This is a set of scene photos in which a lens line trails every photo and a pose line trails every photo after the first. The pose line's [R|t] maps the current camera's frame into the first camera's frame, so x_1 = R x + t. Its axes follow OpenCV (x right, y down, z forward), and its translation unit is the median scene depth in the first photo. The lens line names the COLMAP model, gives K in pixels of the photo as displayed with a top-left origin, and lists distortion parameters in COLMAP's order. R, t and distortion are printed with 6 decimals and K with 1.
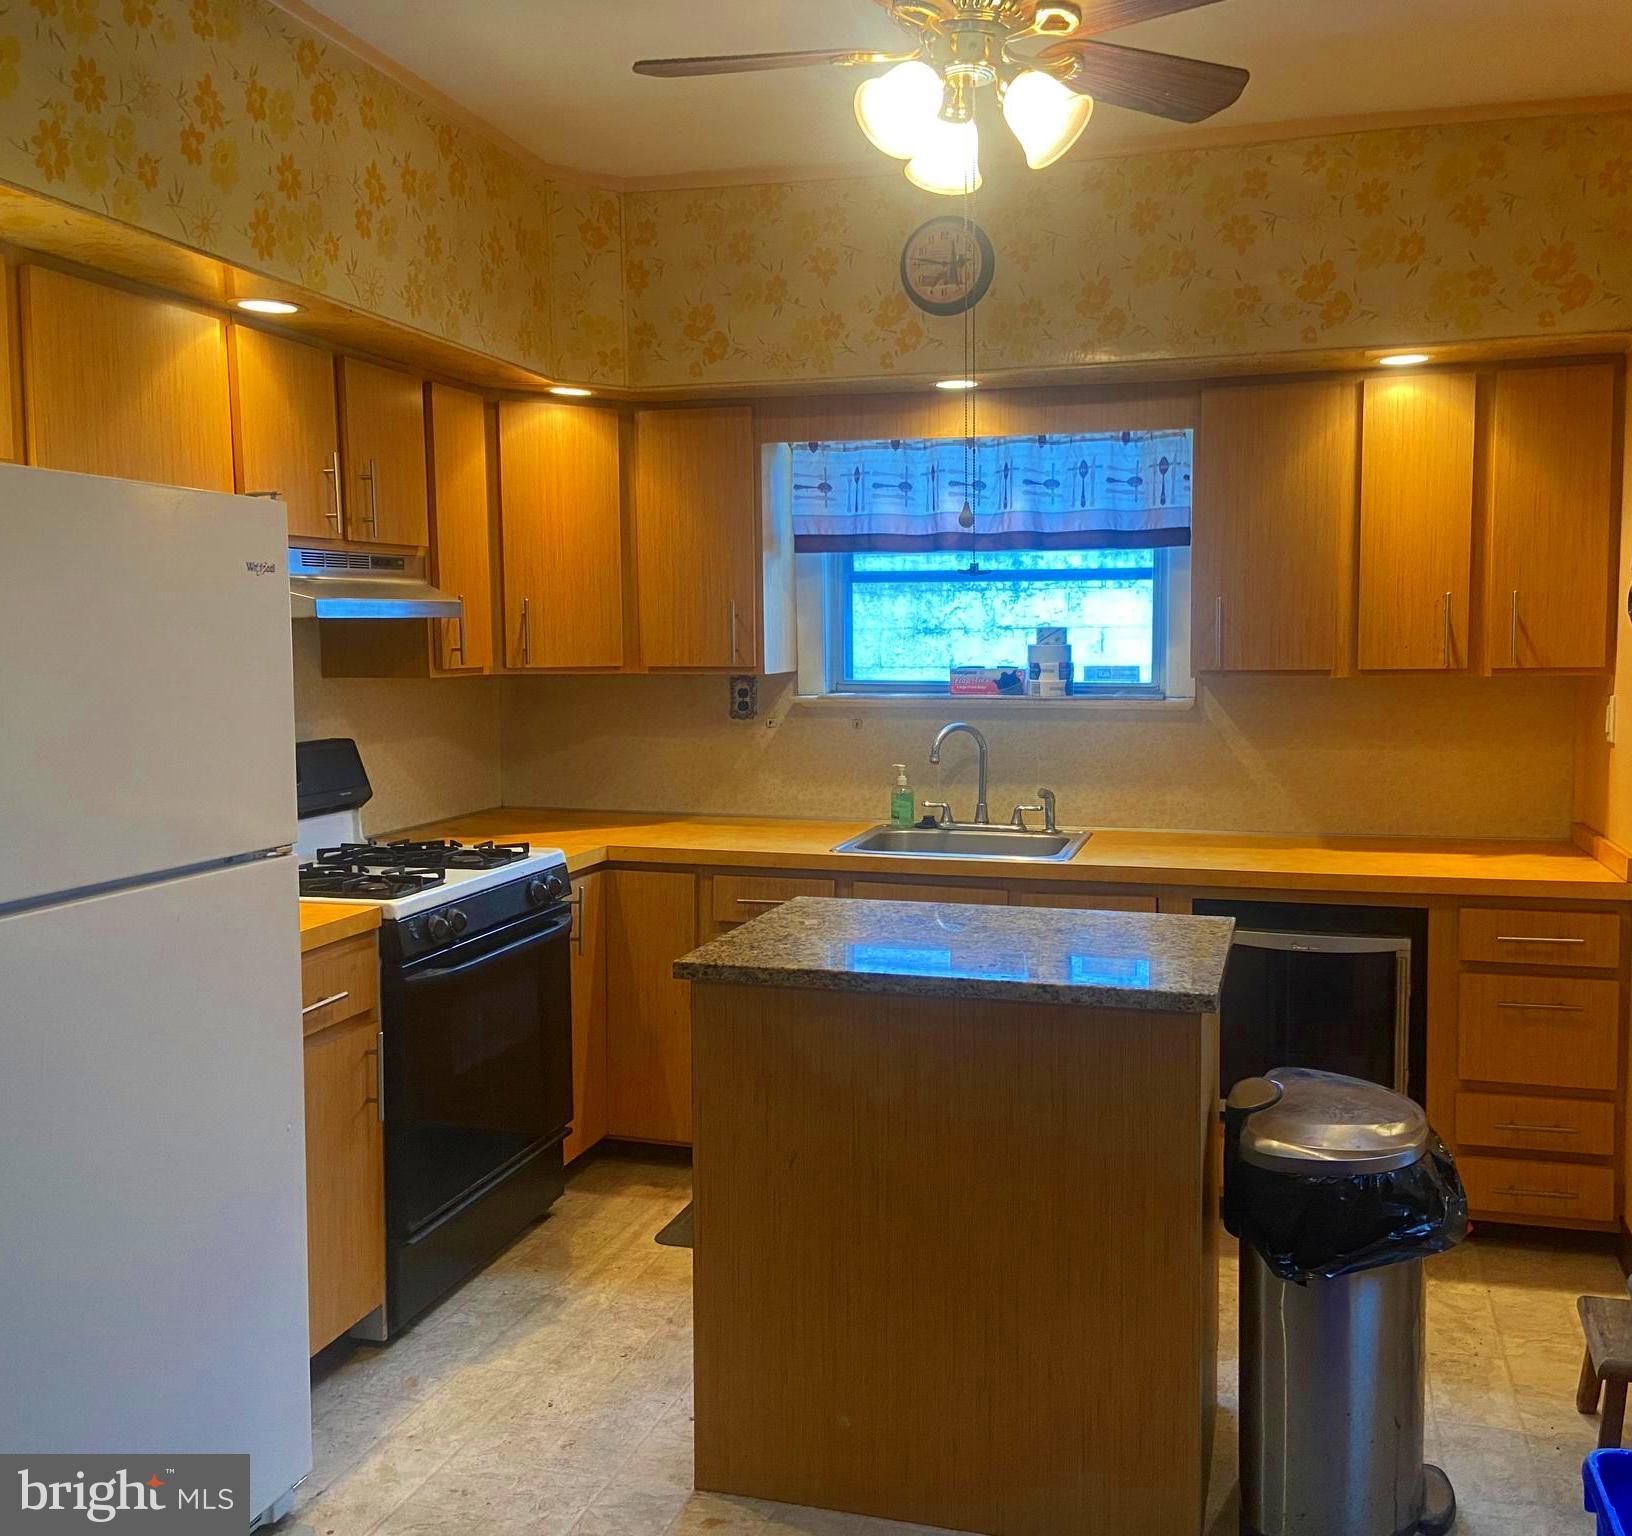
lens RADIAL K [[1546.5, 0, 851.3], [0, 1546.5, 765.6], [0, 0, 1]] dist [0.098578, -0.003236]
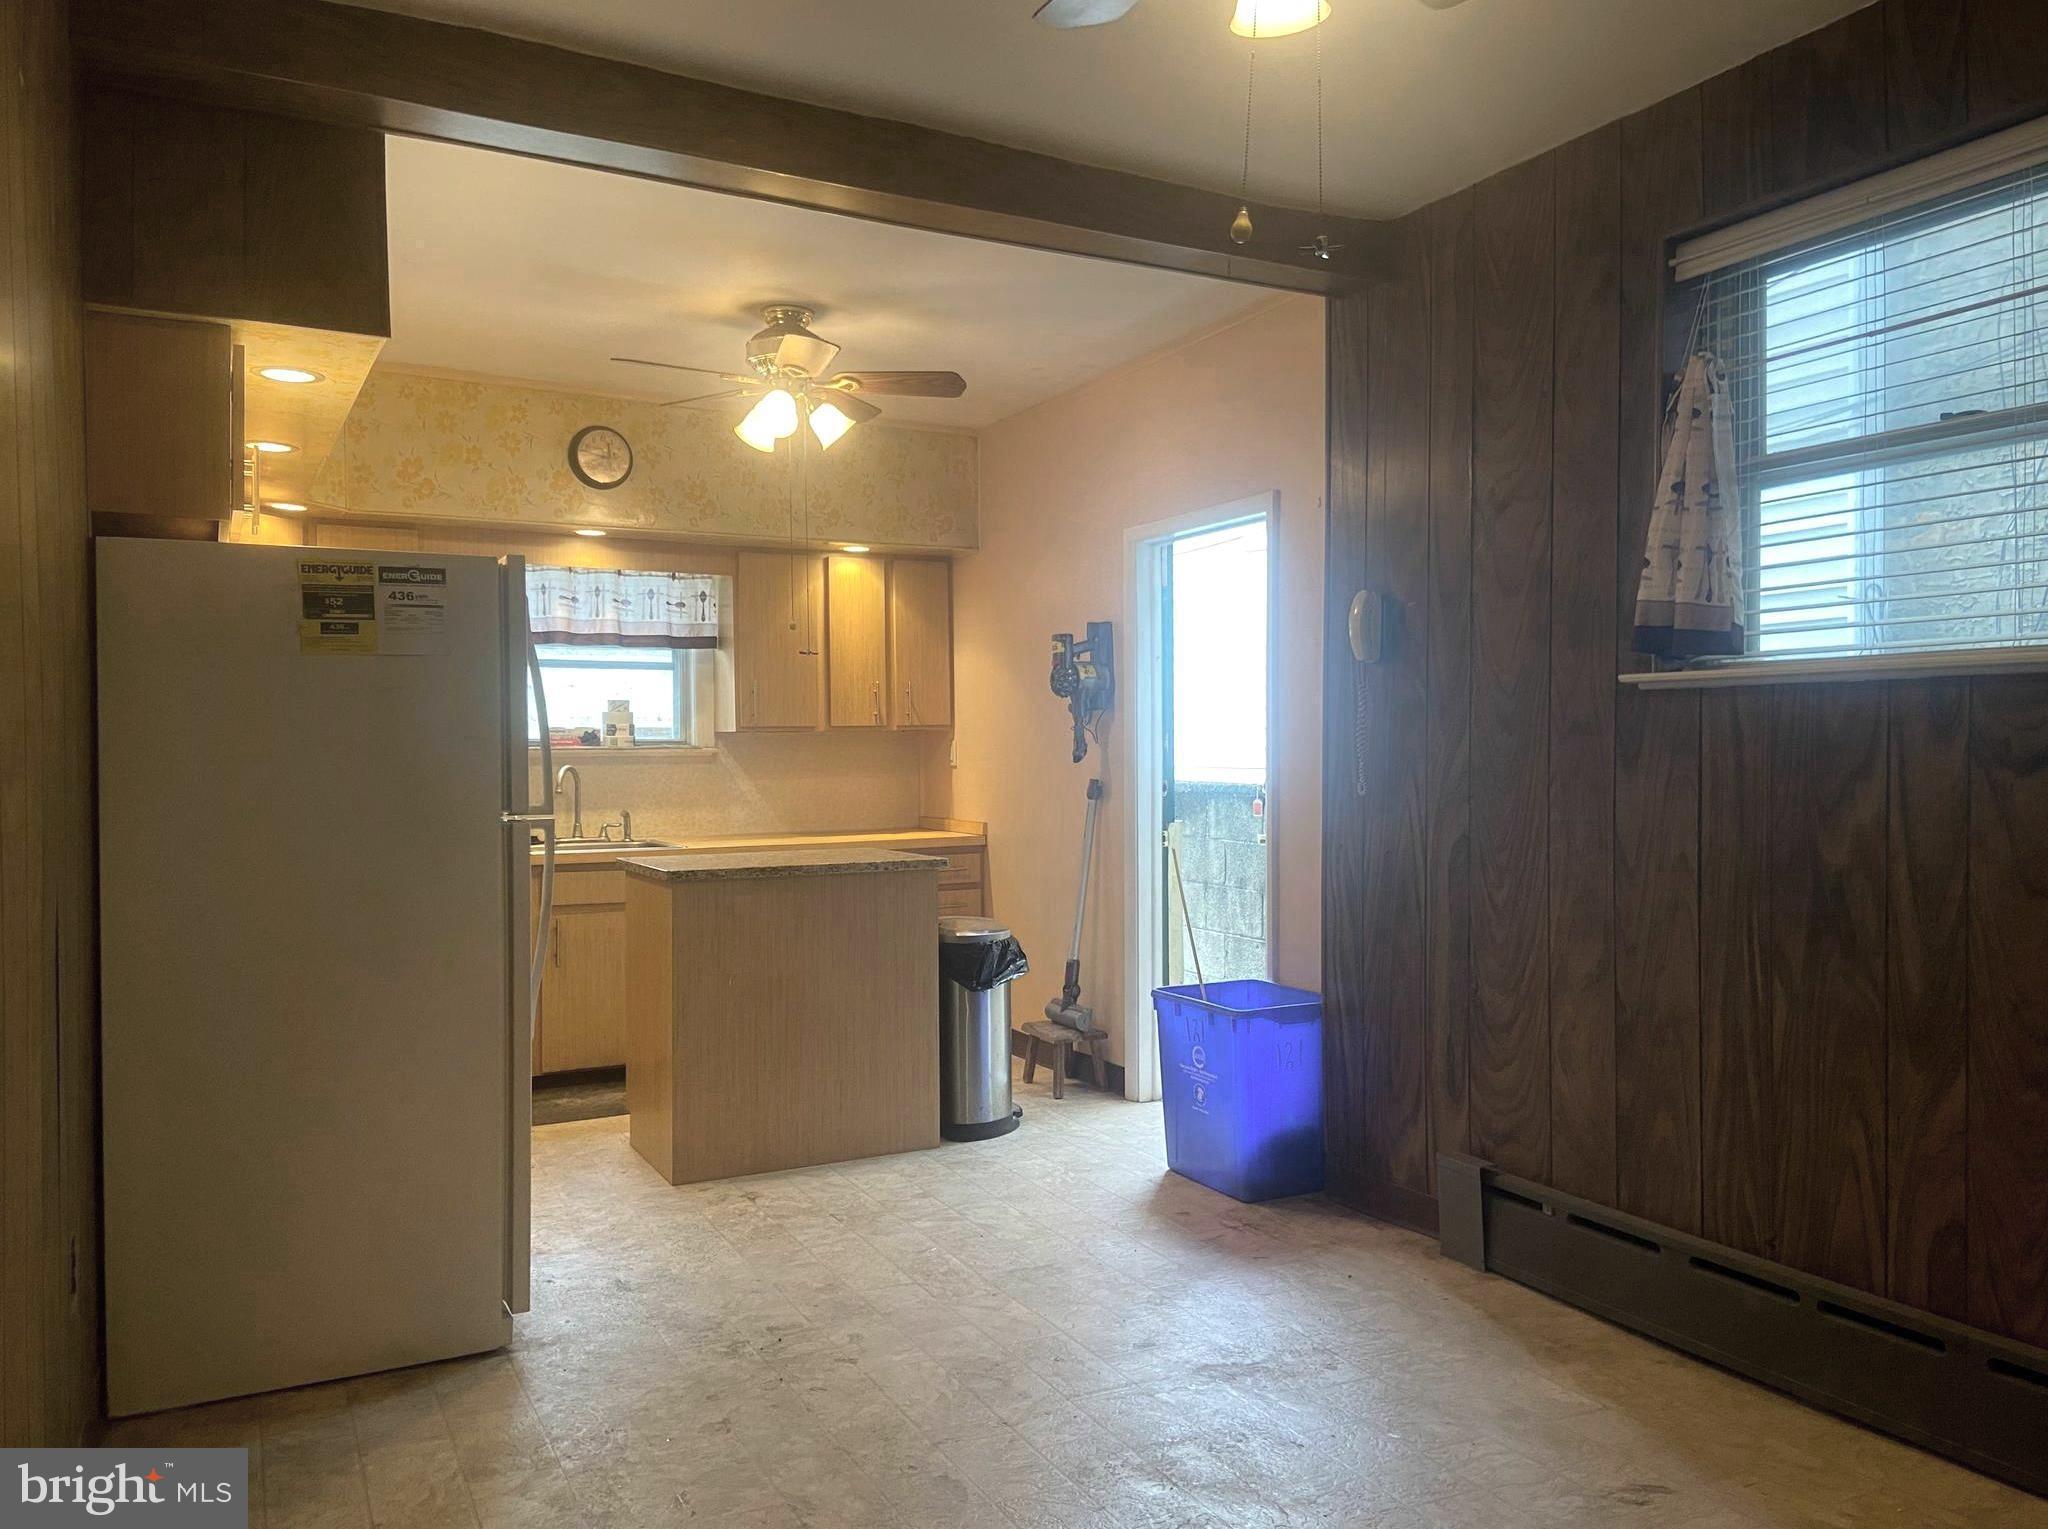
lens RADIAL K [[1583.8, 0, 1024.0], [0, 1583.8, 764.5], [0, 0, 1]] dist [0.090672, 0.001774]
pose [[0.728446, -0.008149, 0.685055, -0.637096], [0.066248, 0.996081, -0.058596, 0.085957], [-0.681893, 0.088067, 0.726131, -0.344533]]
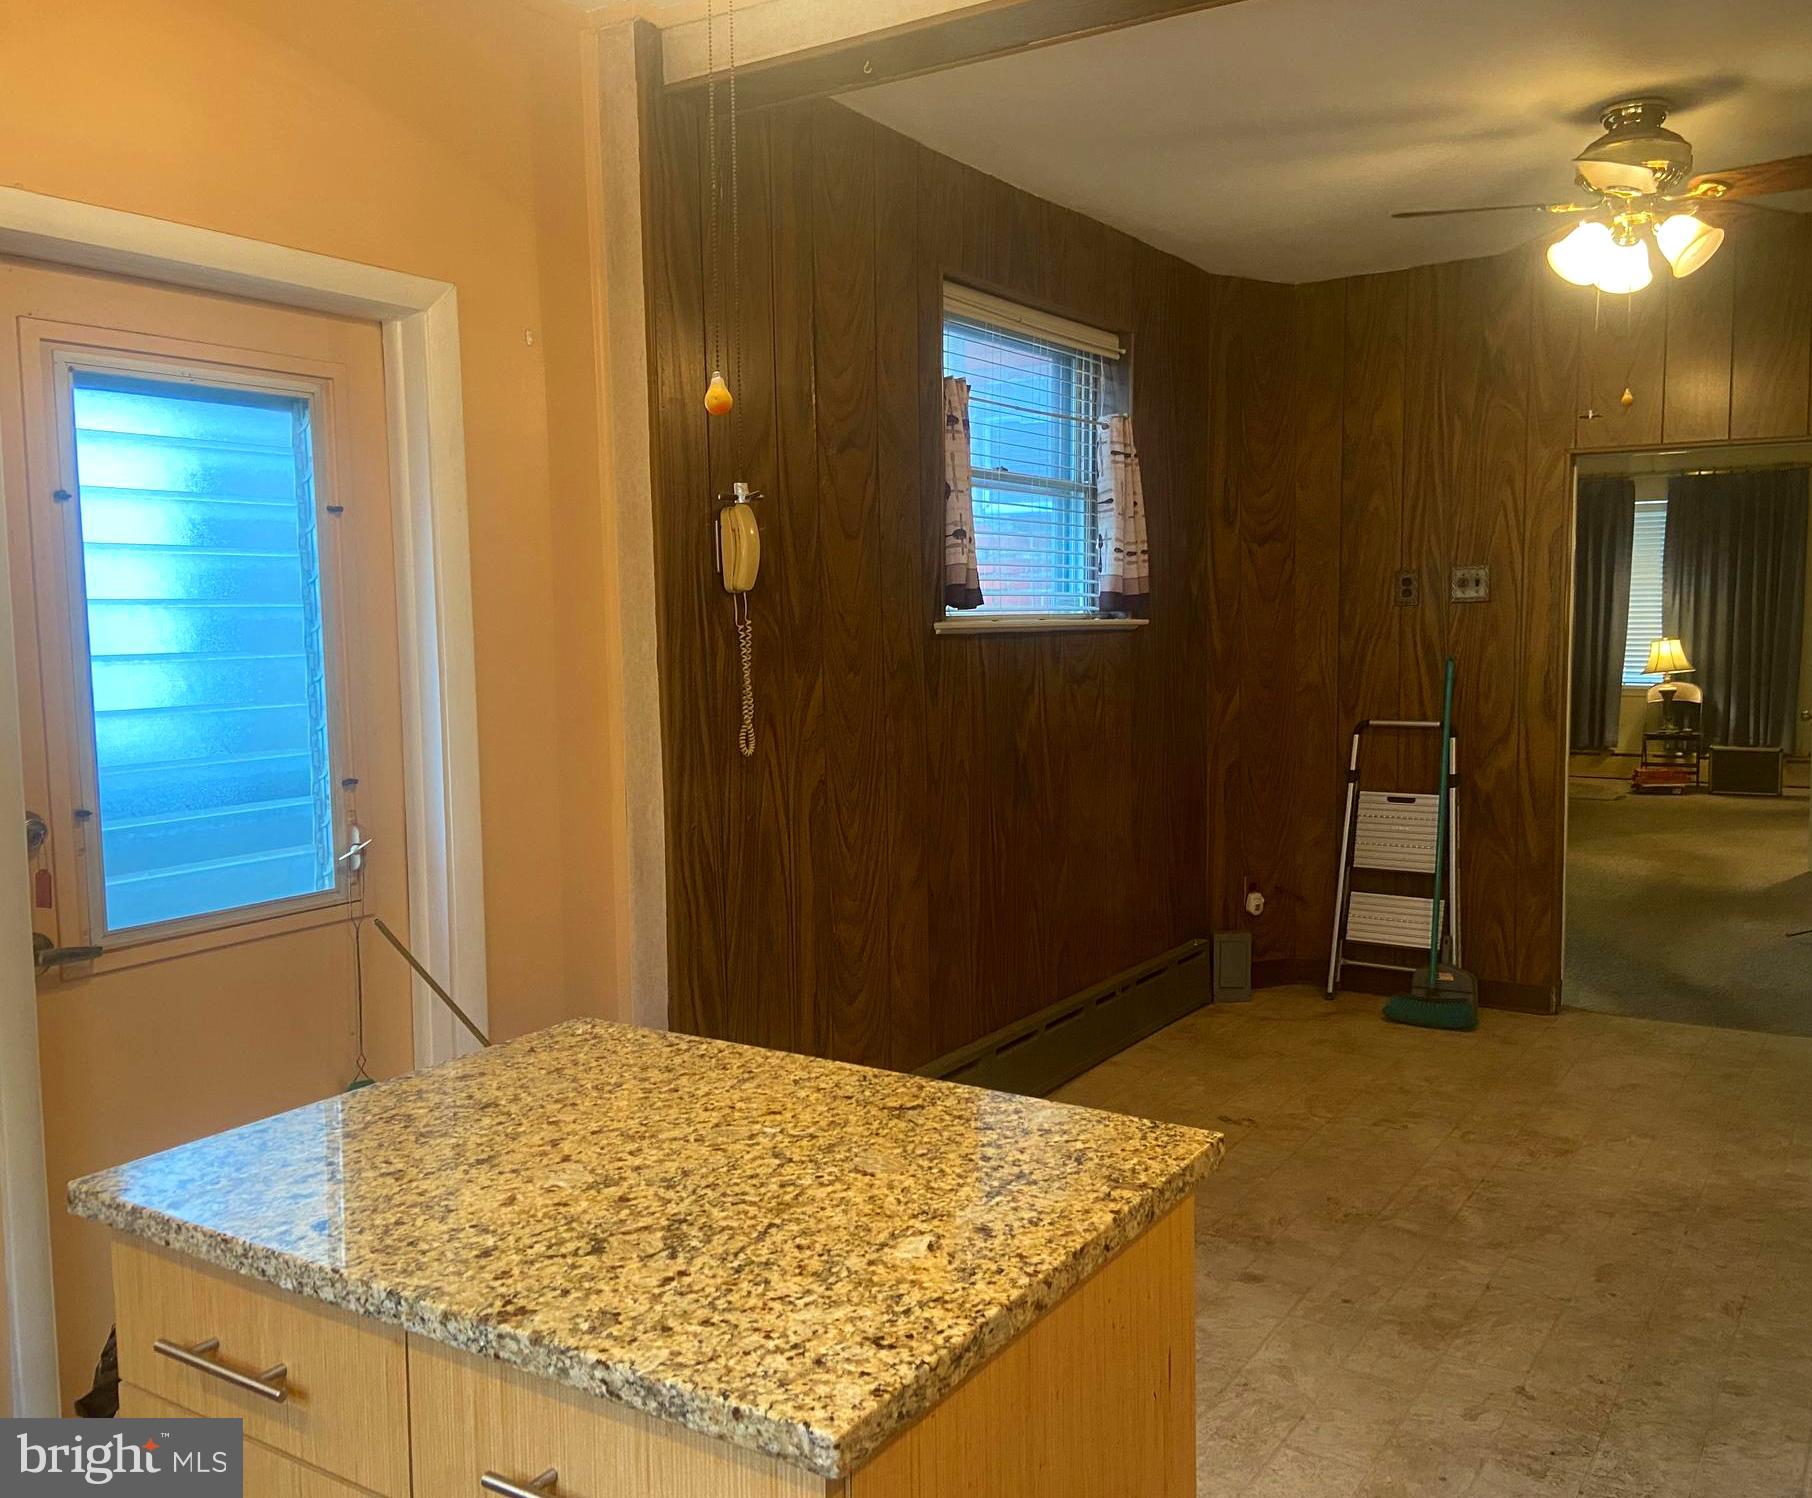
lens RADIAL K [[1541.5, 0, 906.0], [0, 1541.5, 749.0], [0, 0, 1]] dist [0.009140, -0.020757]
pose [[-0.958123, -0.021464, 0.285553, -0.099304], [0.029941, 0.984212, 0.174441, -0.075855], [-0.284789, 0.175685, -0.942353, 0.956600]]
